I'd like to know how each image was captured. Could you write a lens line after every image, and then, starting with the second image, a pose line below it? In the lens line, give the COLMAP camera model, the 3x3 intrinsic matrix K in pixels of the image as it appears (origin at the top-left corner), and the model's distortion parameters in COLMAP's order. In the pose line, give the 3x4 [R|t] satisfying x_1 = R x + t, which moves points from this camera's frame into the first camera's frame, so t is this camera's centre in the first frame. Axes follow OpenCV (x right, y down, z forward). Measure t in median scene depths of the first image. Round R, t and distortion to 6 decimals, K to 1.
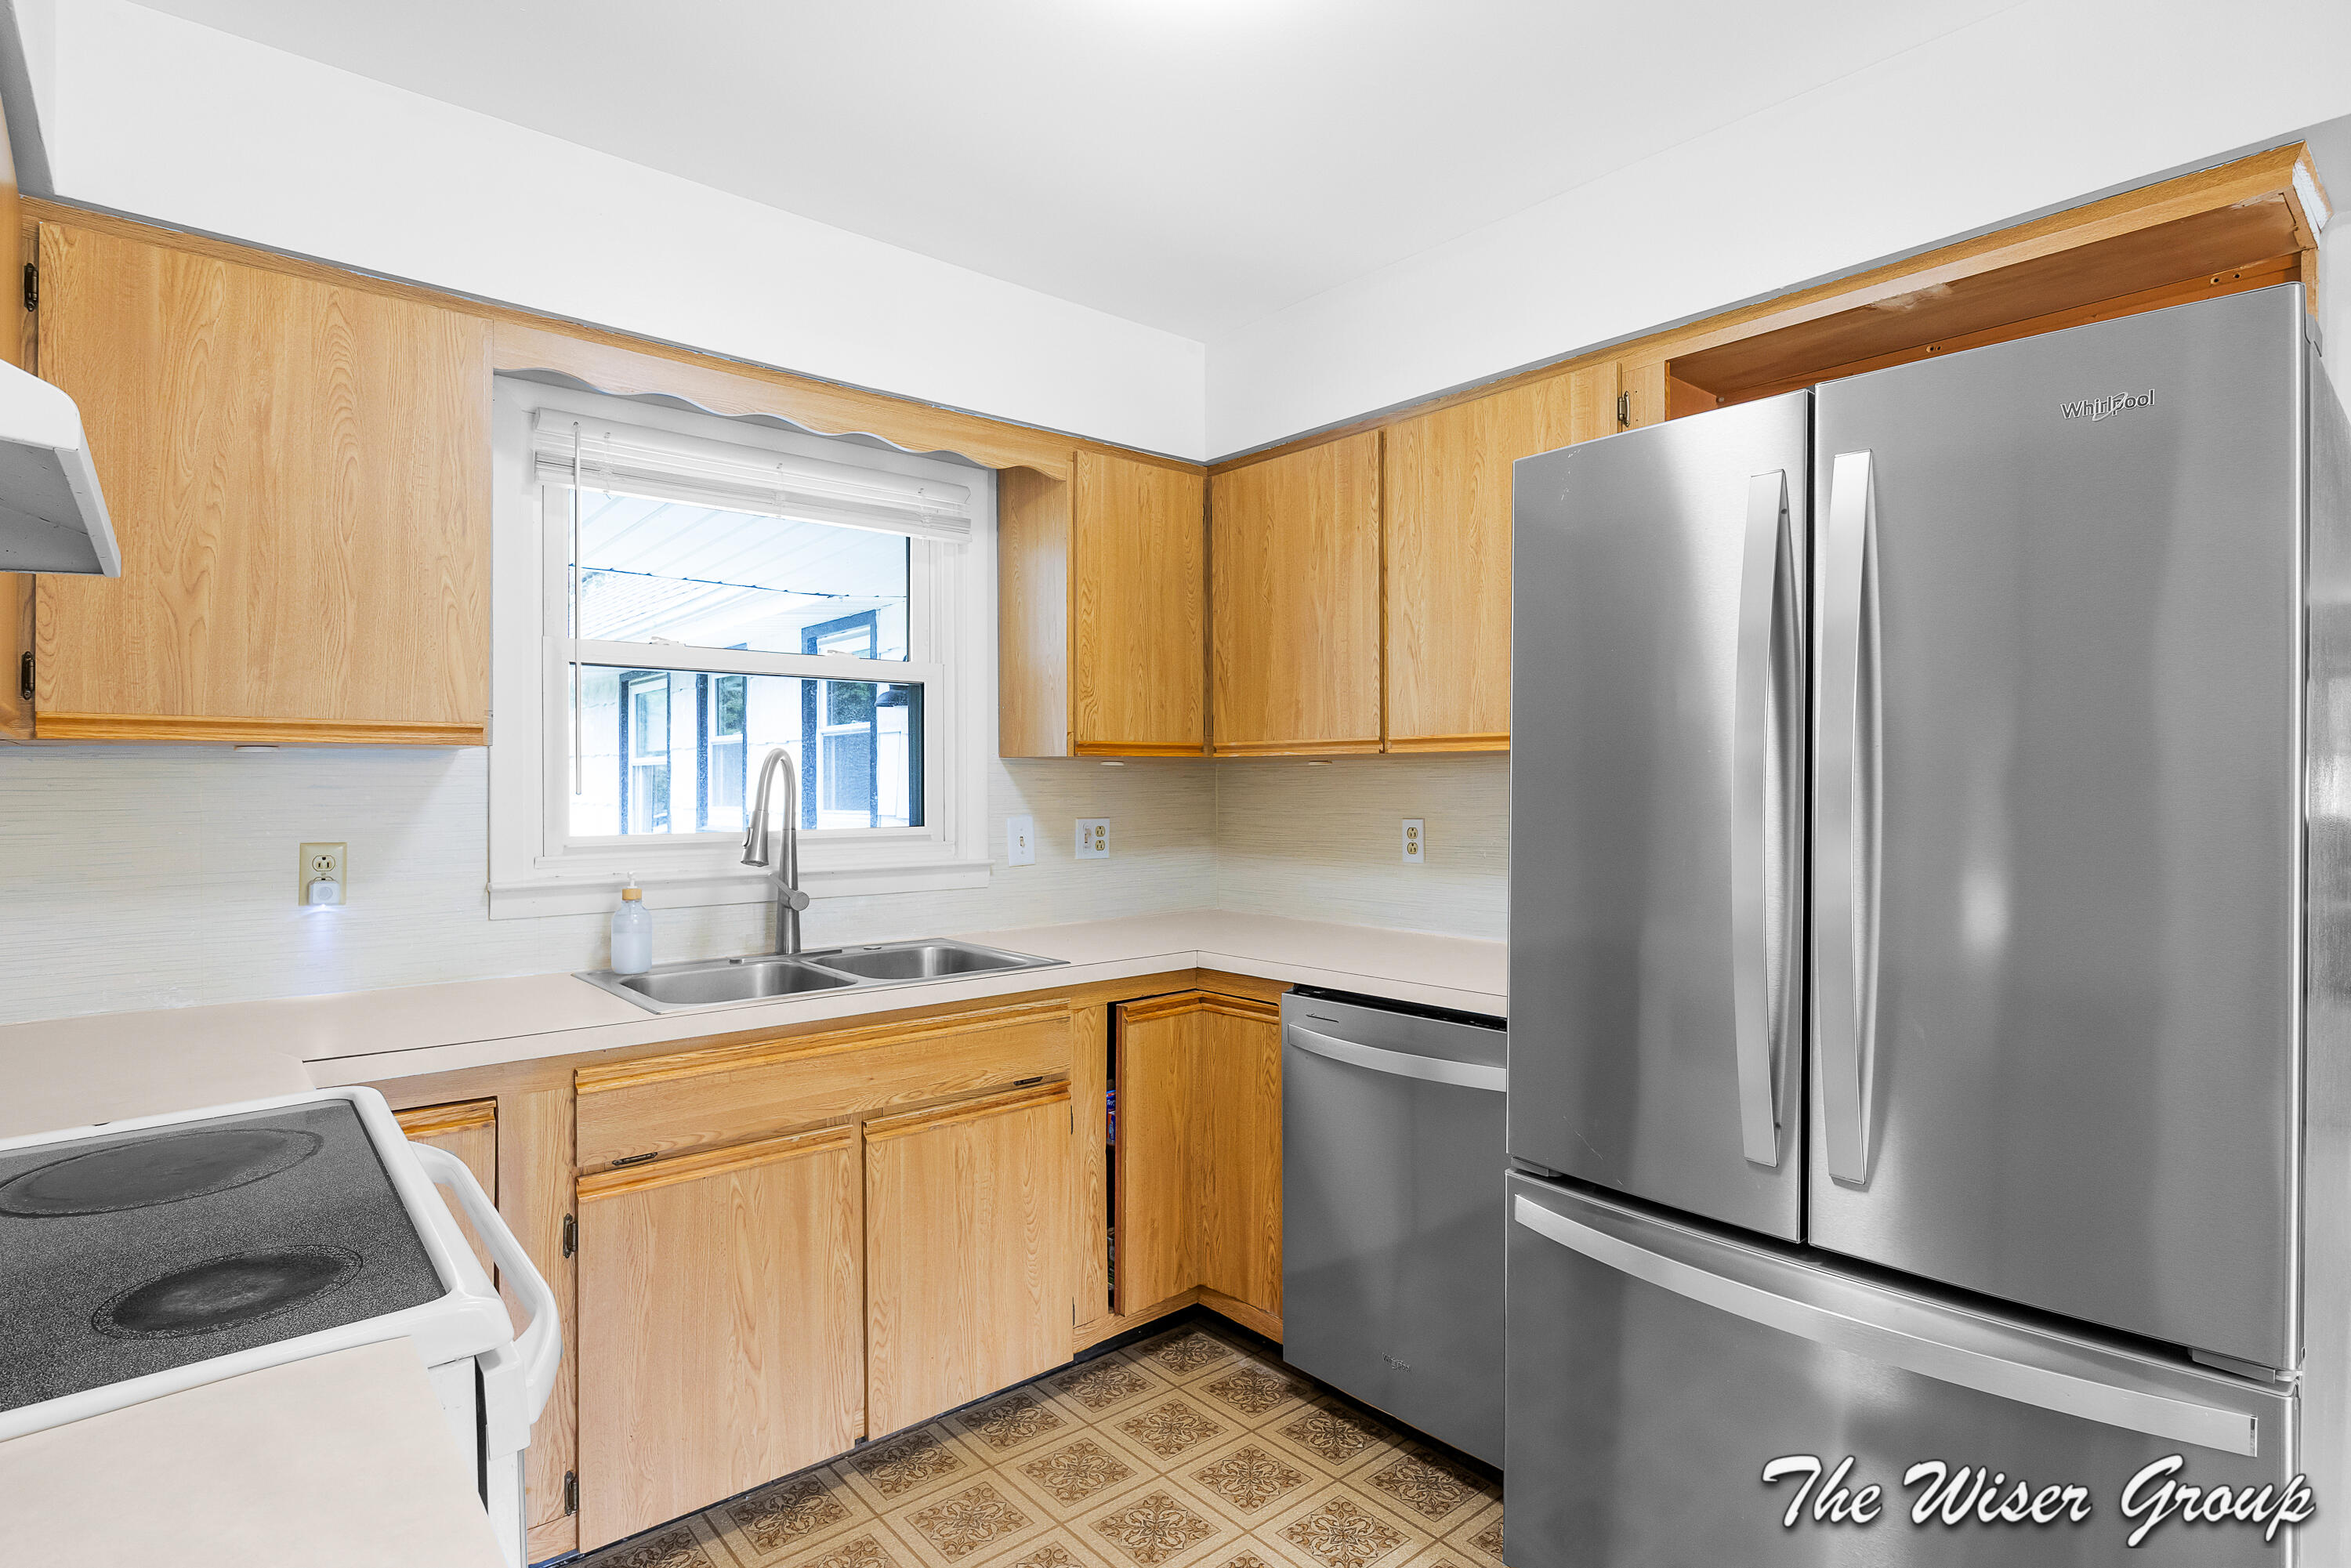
lens RADIAL K [[1171.9, 0, 1185.6], [0, 1171.9, 791.6], [0, 0, 1]] dist [-0.004433, -0.000557]
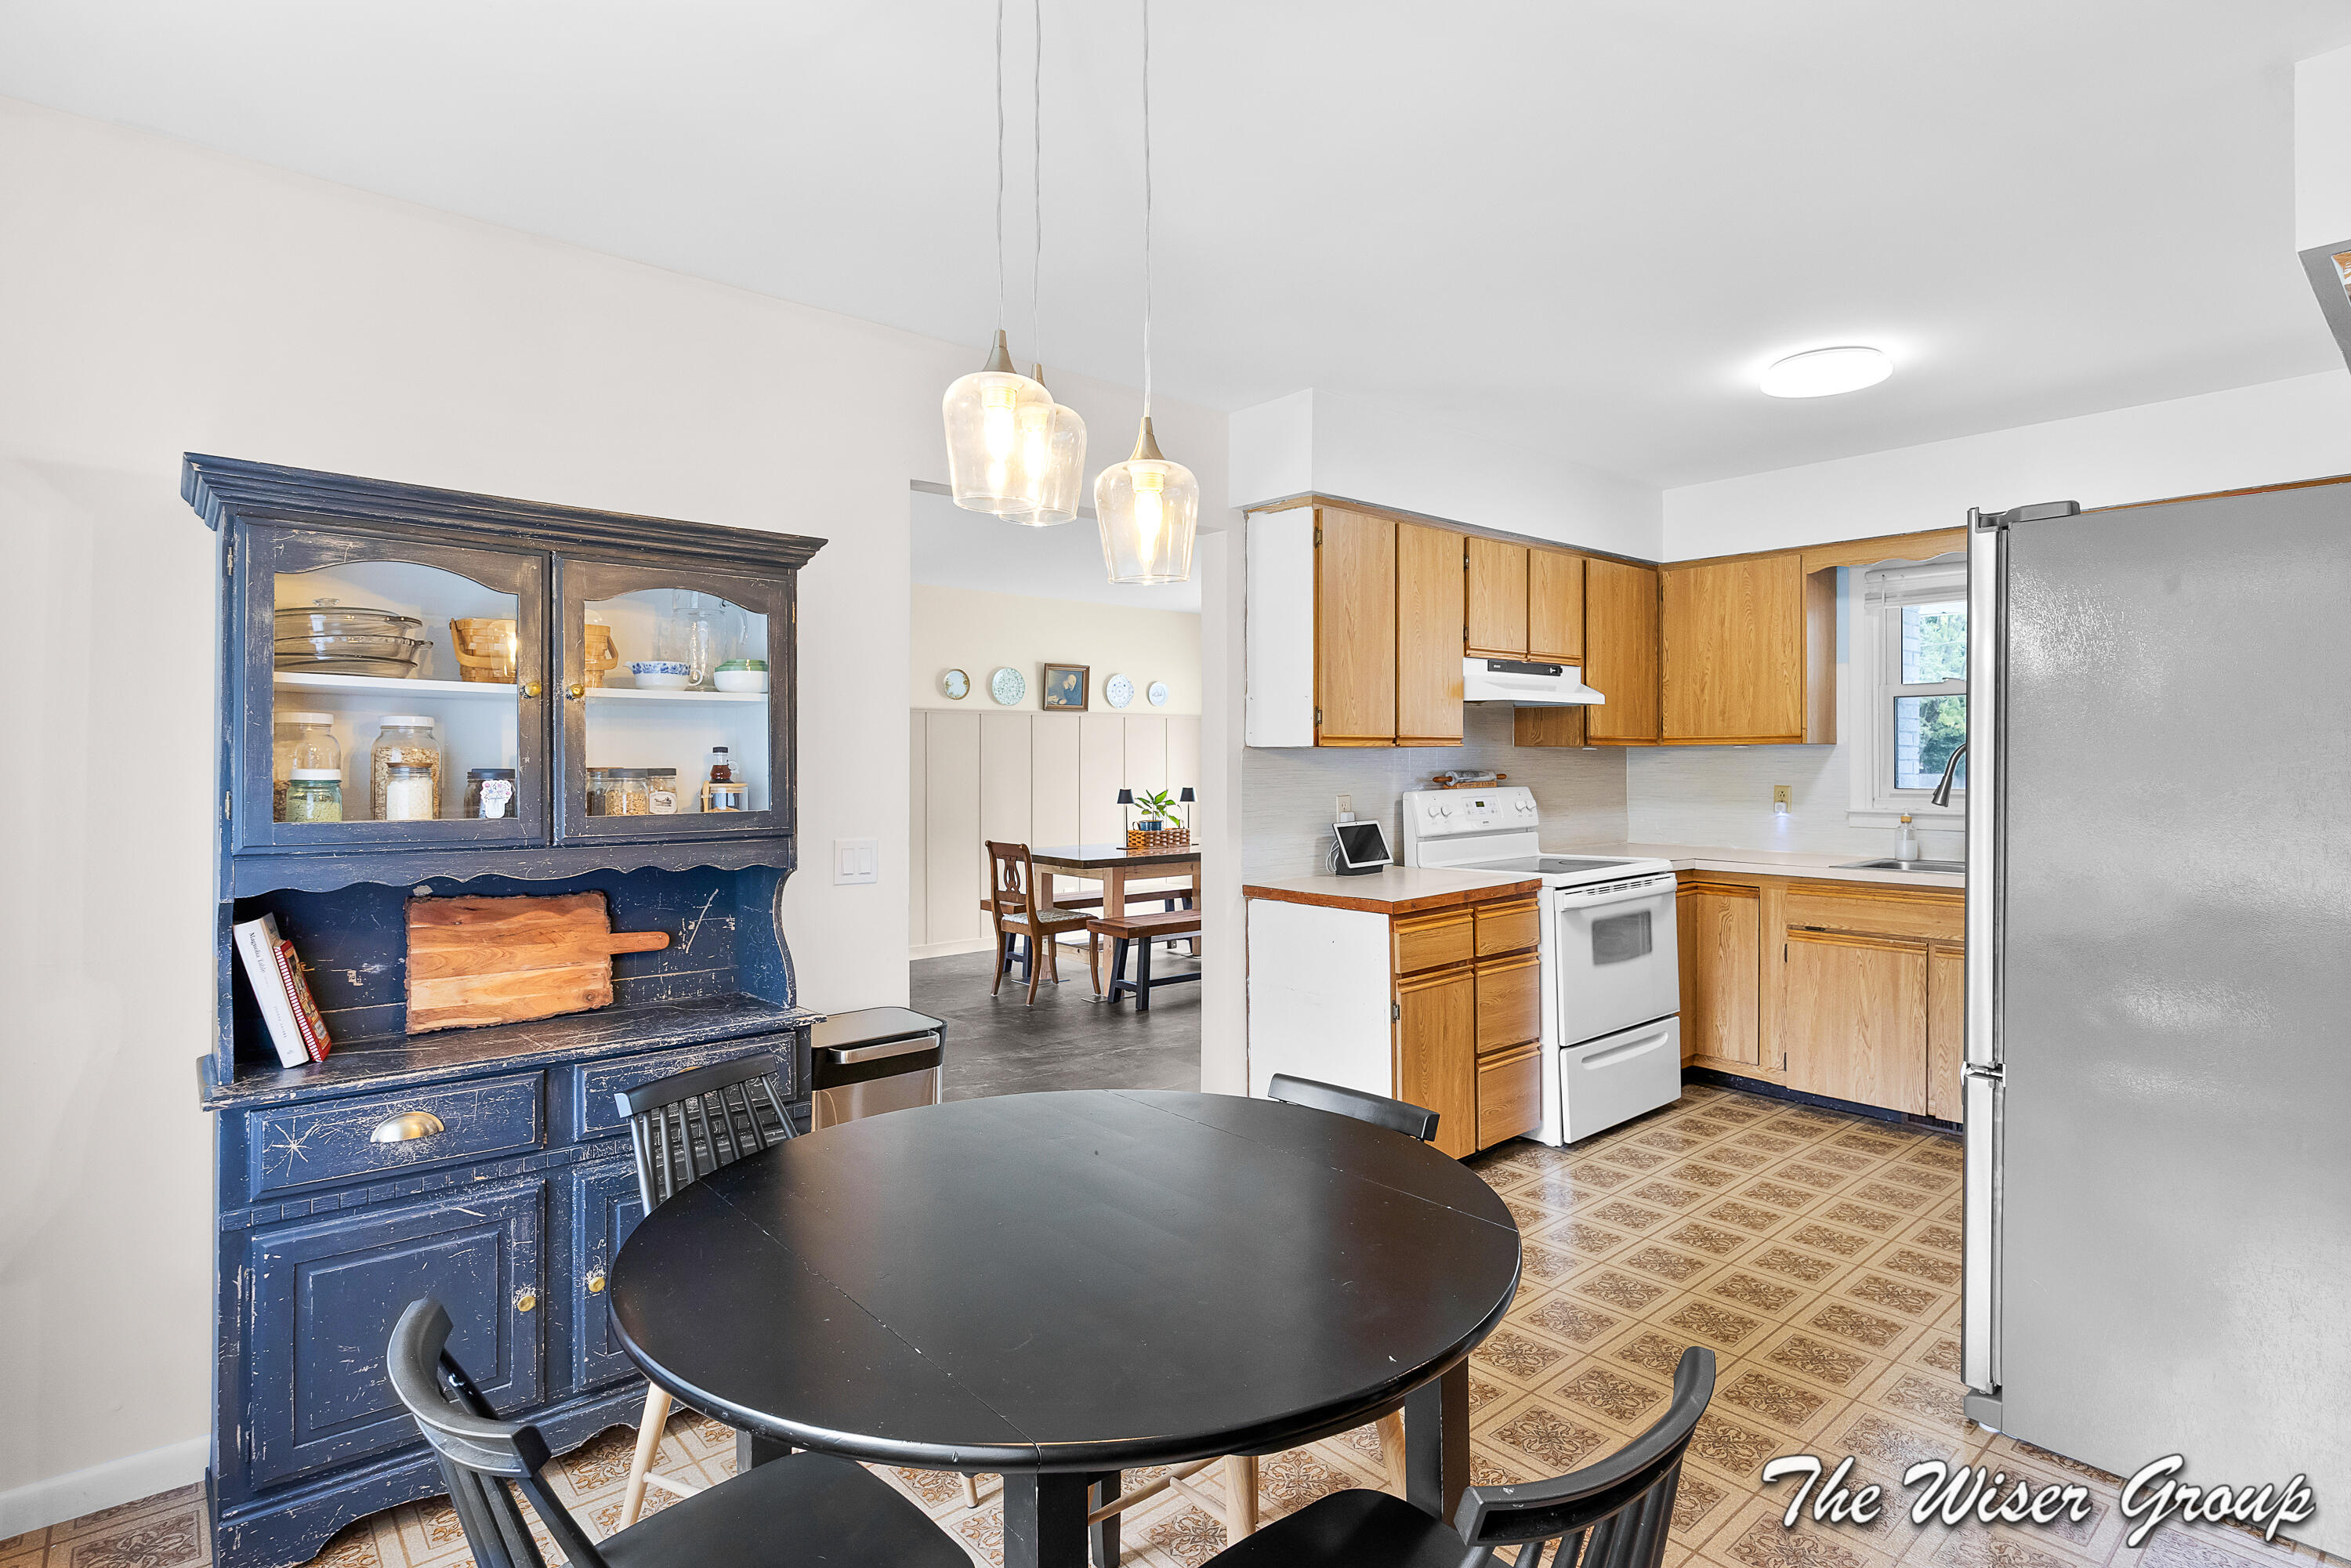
lens RADIAL K [[1171.9, 0, 1186.6], [0, 1171.9, 765.8], [0, 0, 1]] dist [-0.004433, -0.000557]
pose [[0.002448, 0.013063, -0.999912, 1.652461], [0.005407, 0.999900, 0.013076, -0.031840], [0.999982, -0.005439, 0.002377, -0.192699]]
